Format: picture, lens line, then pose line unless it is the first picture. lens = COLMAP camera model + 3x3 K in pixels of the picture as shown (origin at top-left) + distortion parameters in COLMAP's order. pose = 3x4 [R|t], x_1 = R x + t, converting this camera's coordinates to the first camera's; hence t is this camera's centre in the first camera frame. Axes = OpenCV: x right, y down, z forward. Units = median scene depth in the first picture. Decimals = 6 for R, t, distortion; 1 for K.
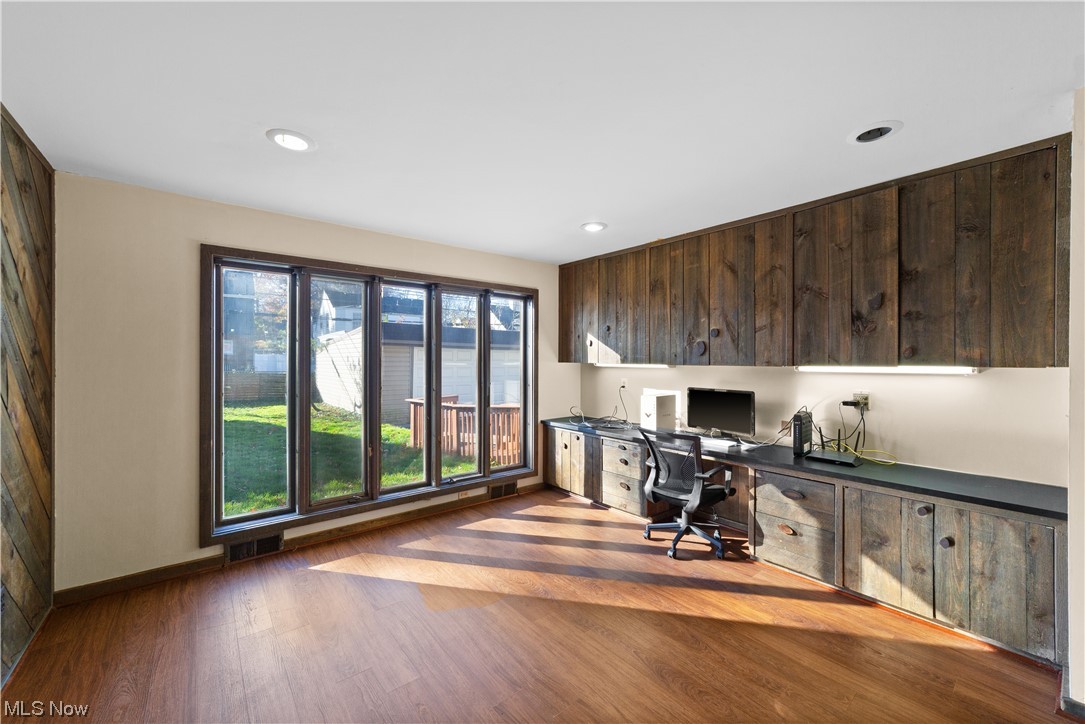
lens RADIAL K [[426.4, 0, 546.3], [0, 426.4, 360.7], [0, 0, 1]] dist [-0.018881, 0.008830]
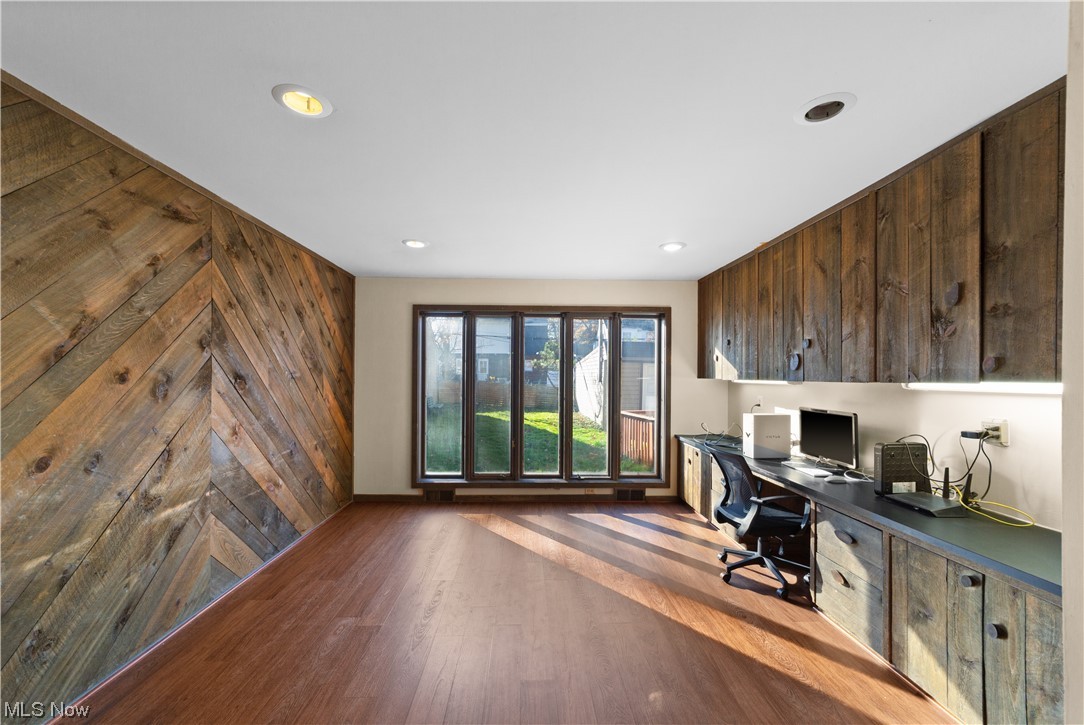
lens RADIAL K [[434.4, 0, 535.8], [0, 434.4, 374.6], [0, 0, 1]] dist [-0.012116, 0.009235]
pose [[0.786453, -0.000268, -0.617650, 0.584742], [-0.005292, 0.999960, -0.007173, 0.007725], [0.617628, 0.008910, 0.786420, -0.038511]]
